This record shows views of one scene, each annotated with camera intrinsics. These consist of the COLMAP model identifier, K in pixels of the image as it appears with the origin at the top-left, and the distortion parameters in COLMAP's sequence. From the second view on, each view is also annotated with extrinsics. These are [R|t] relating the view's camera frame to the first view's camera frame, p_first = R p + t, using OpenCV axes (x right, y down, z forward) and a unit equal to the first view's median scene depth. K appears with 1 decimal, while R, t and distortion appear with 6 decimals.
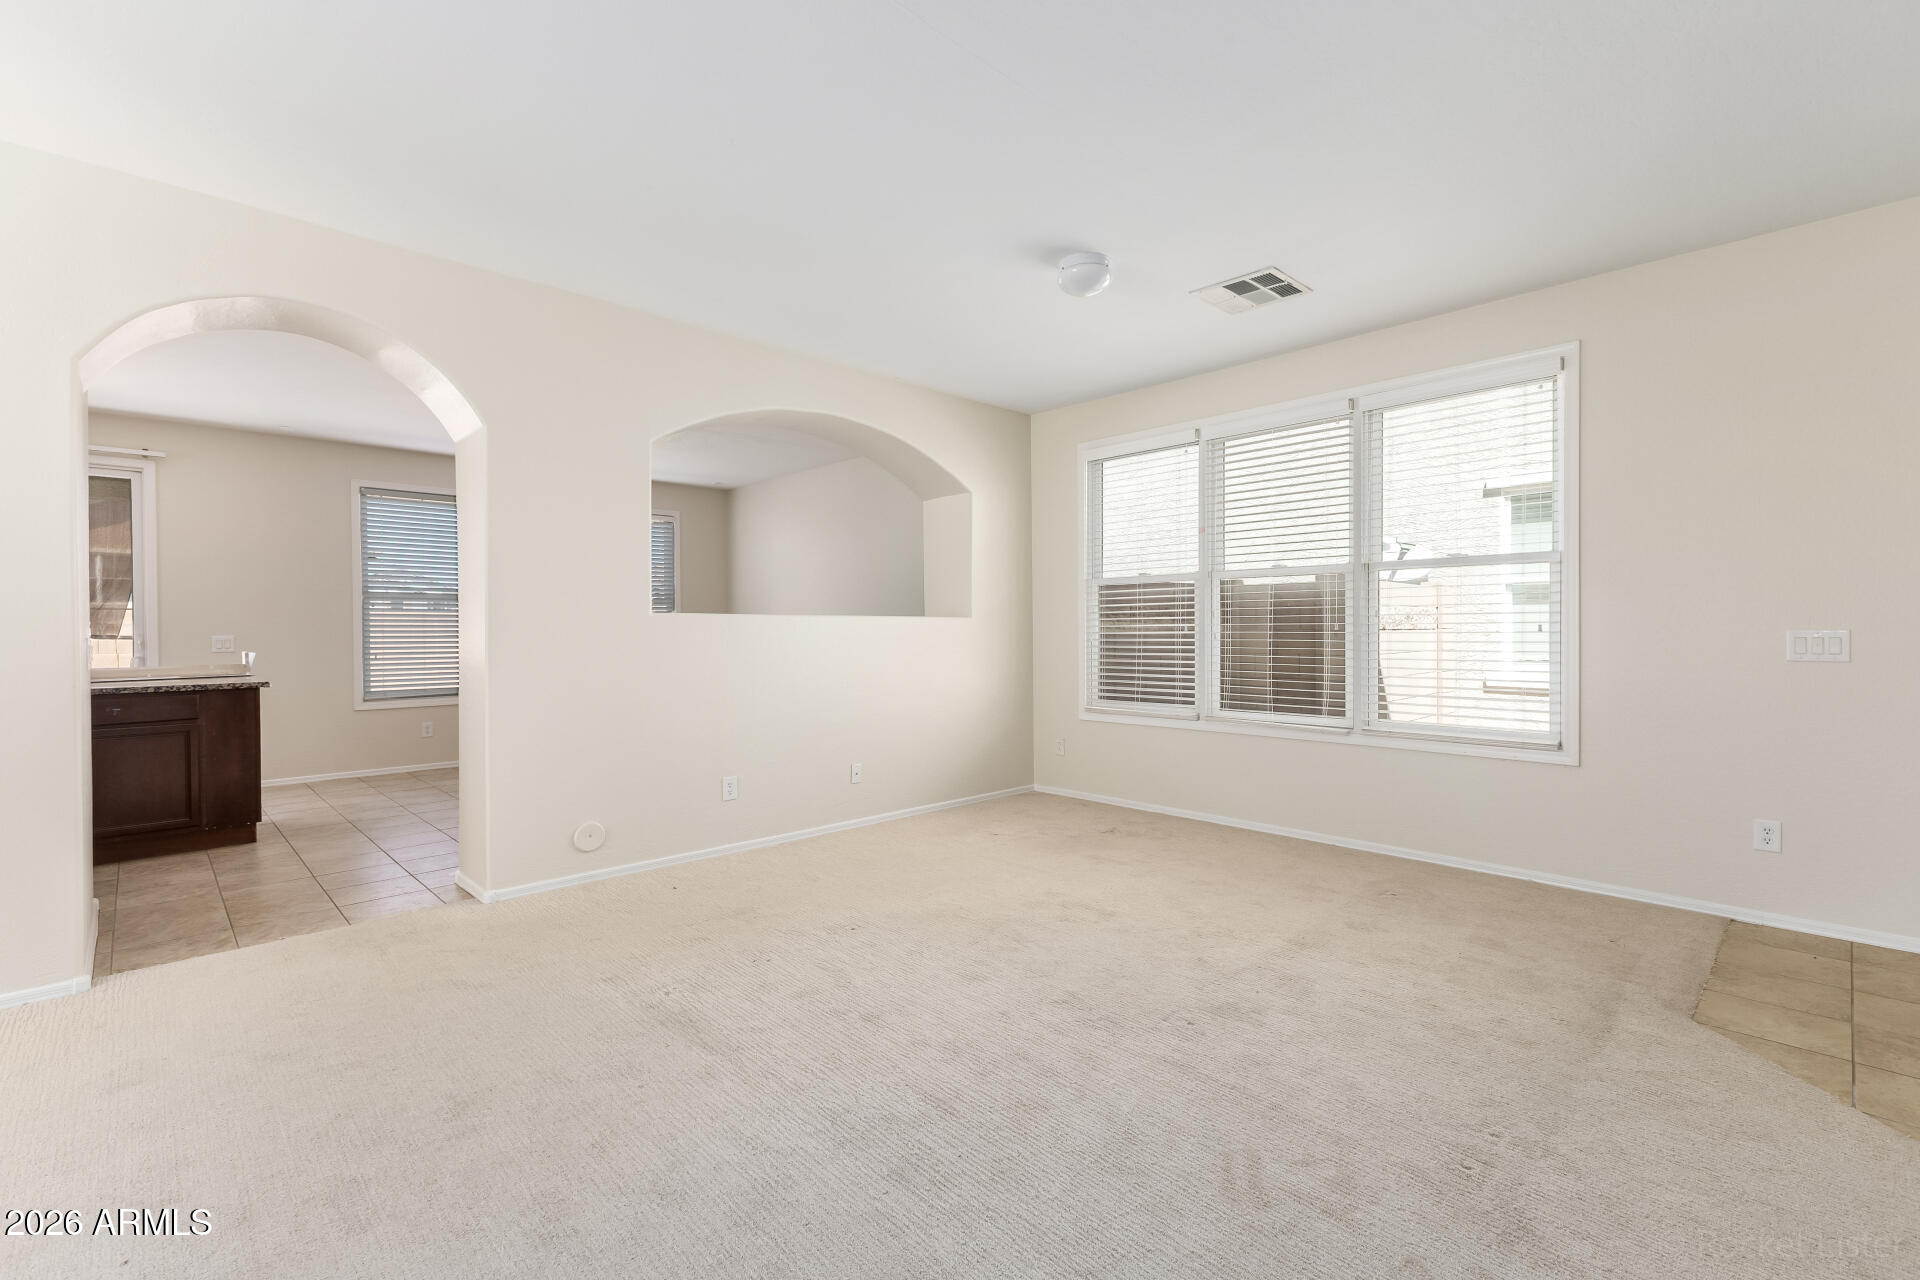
lens RADIAL K [[809.6, 0, 960.0], [0, 809.6, 640.0], [0, 0, 1]] dist [-0.000303, -0.000108]
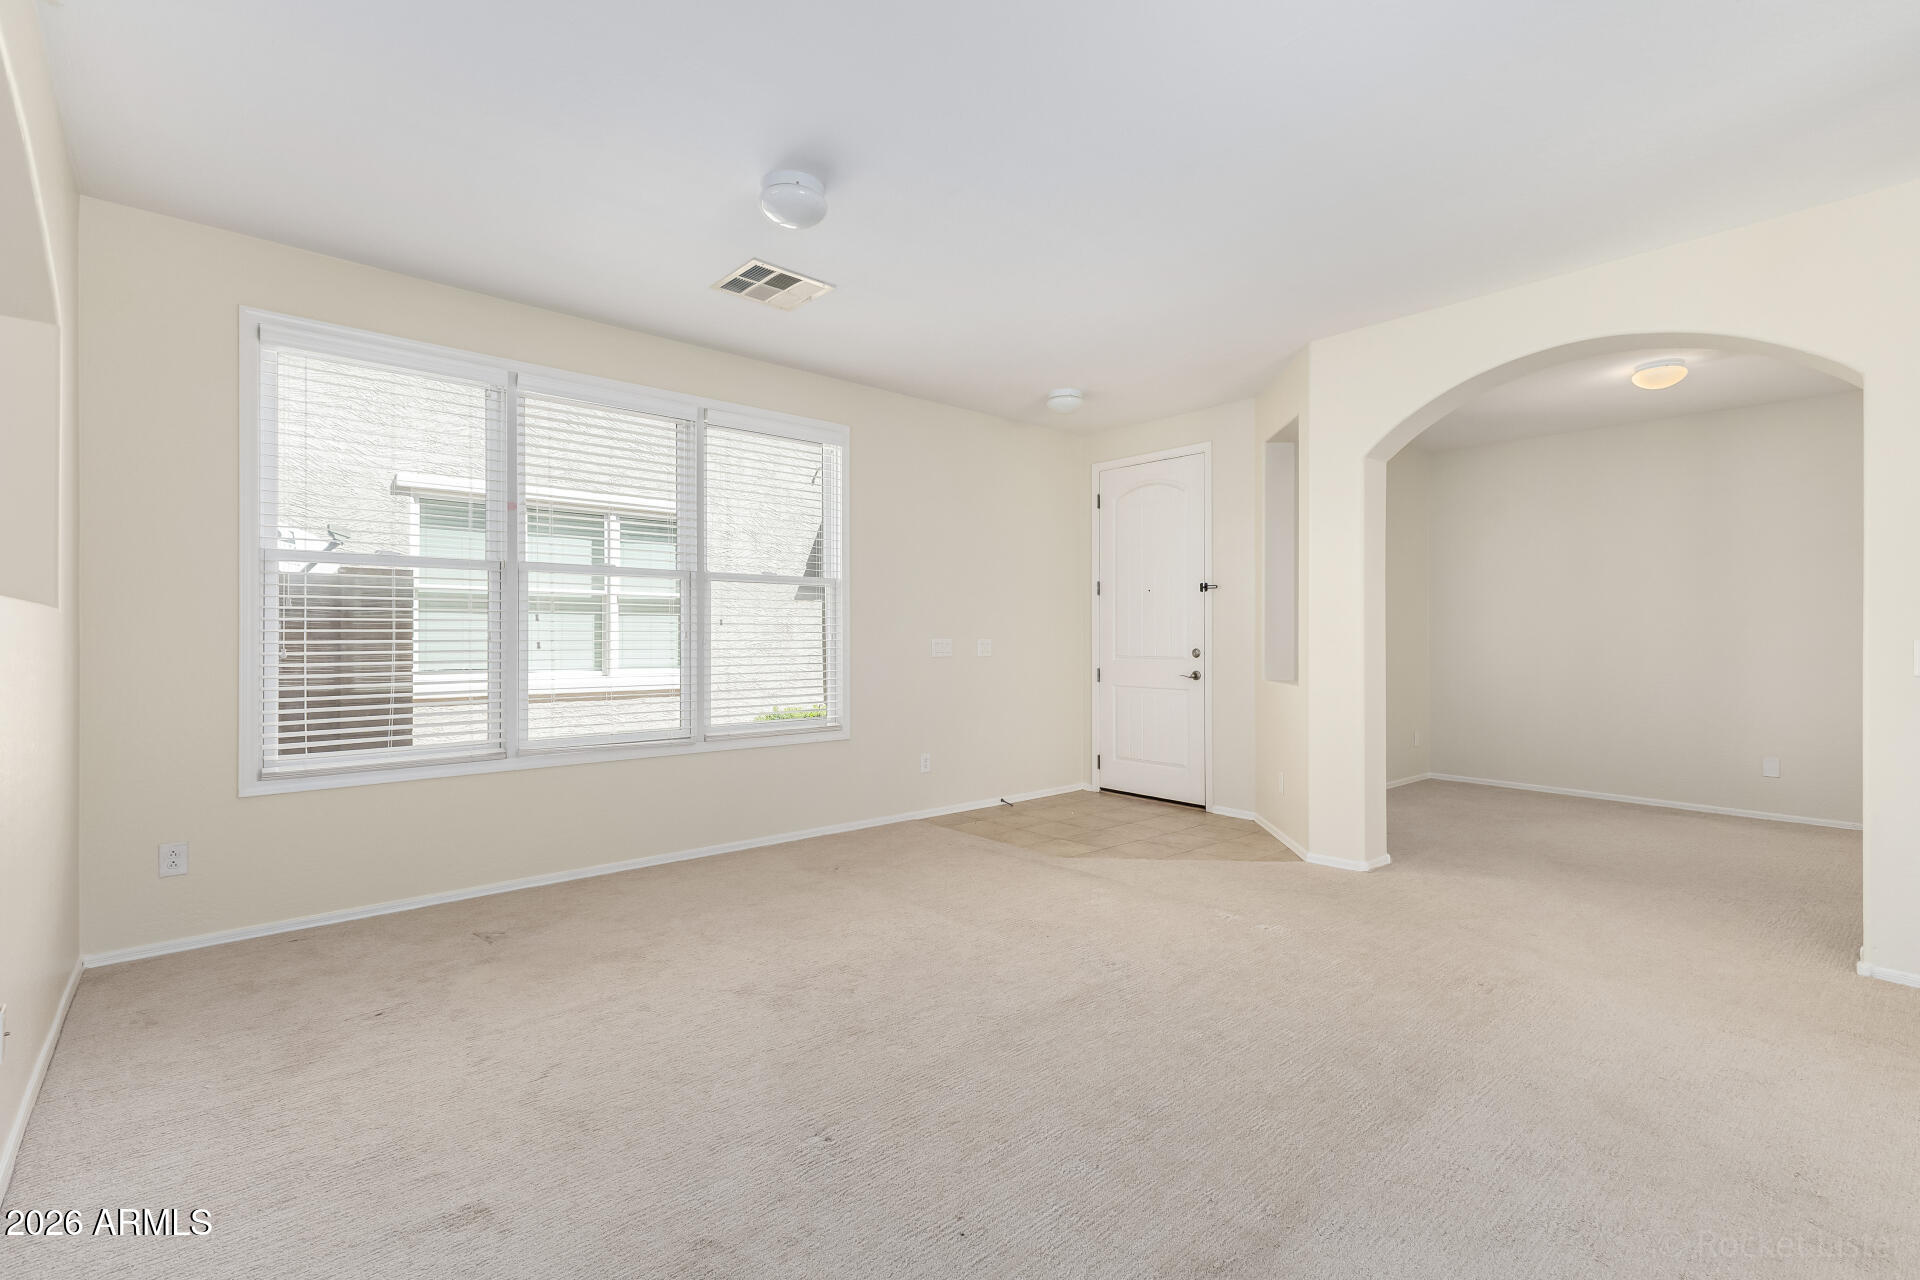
lens RADIAL K [[852.8, 0, 952.1], [0, 852.8, 637.8], [0, 0, 1]] dist [0.016667, -0.000336]
pose [[0.068270, 0.004573, 0.997656, -0.420698], [0.011449, 0.999920, -0.005367, -0.002803], [-0.997601, 0.011789, 0.068212, 0.479874]]
